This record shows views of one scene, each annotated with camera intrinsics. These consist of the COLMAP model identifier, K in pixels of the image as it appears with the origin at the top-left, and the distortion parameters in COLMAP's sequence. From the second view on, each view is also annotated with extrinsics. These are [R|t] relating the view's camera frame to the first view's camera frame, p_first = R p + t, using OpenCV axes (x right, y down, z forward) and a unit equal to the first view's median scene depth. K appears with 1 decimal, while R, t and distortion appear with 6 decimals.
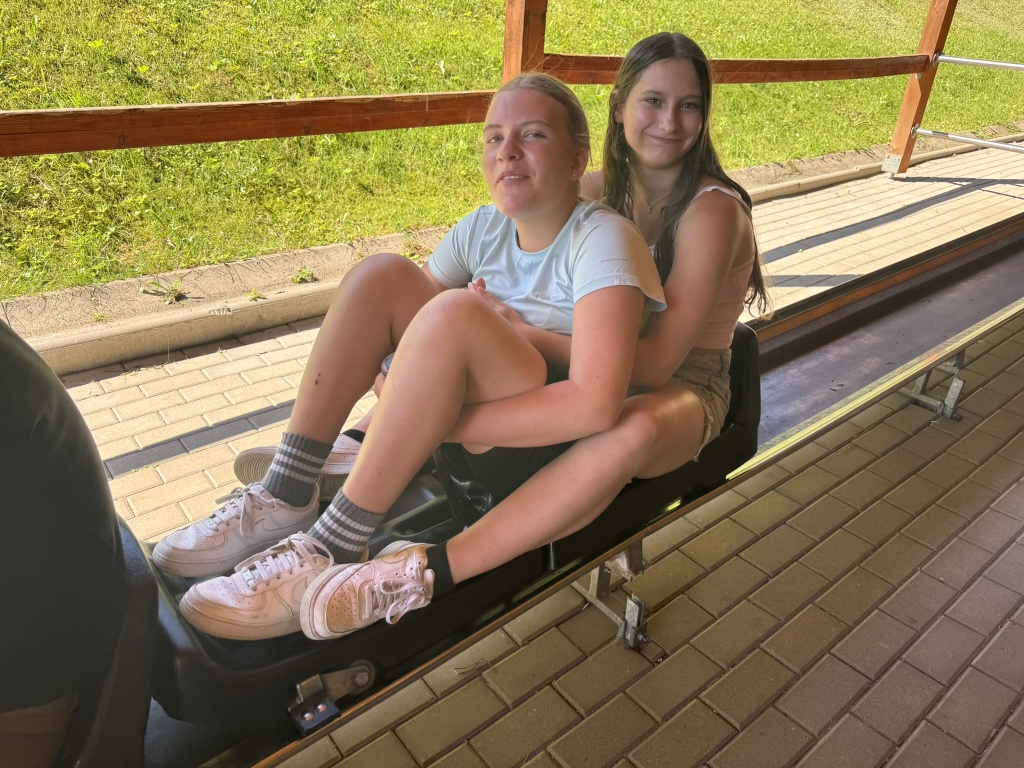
lens RADIAL K [[742.2, 0, 505.7], [0, 742.2, 384.0], [0, 0, 1]] dist [0.044047, -0.072570]
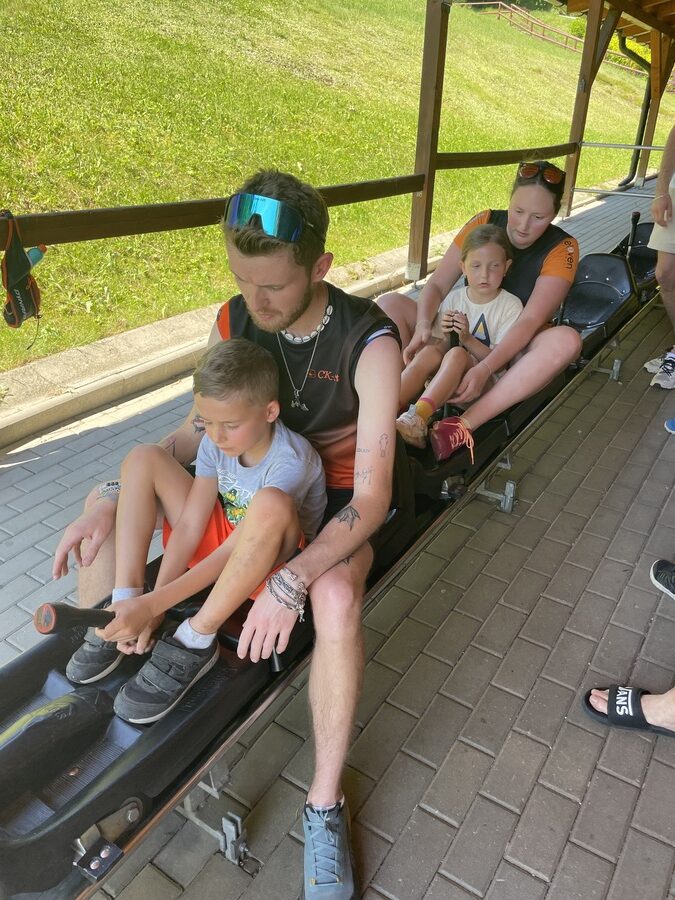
lens RADIAL K [[683.2, 0, 341.6], [0, 683.2, 443.4], [0, 0, 1]] dist [0.088491, -0.123035]
pose [[0.953381, -0.154445, 0.259253, -0.679258], [0.158753, 0.987309, 0.004372, 0.199499], [-0.256638, 0.036989, 0.965800, -0.512256]]
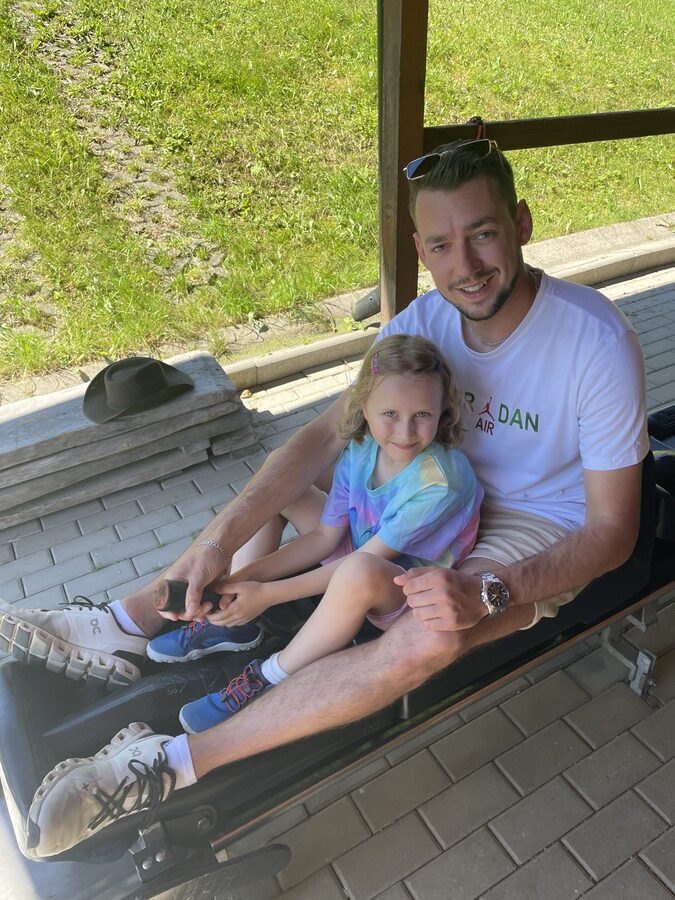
lens RADIAL K [[685.1, 0, 344.1], [0, 685.1, 451.3], [0, 0, 1]] dist [0.090783, -0.126266]
pose [[0.984121, 0.022872, -0.176018, -0.800166], [-0.010269, 0.997339, 0.072181, 0.242046], [0.177201, -0.069227, 0.981737, -0.589248]]
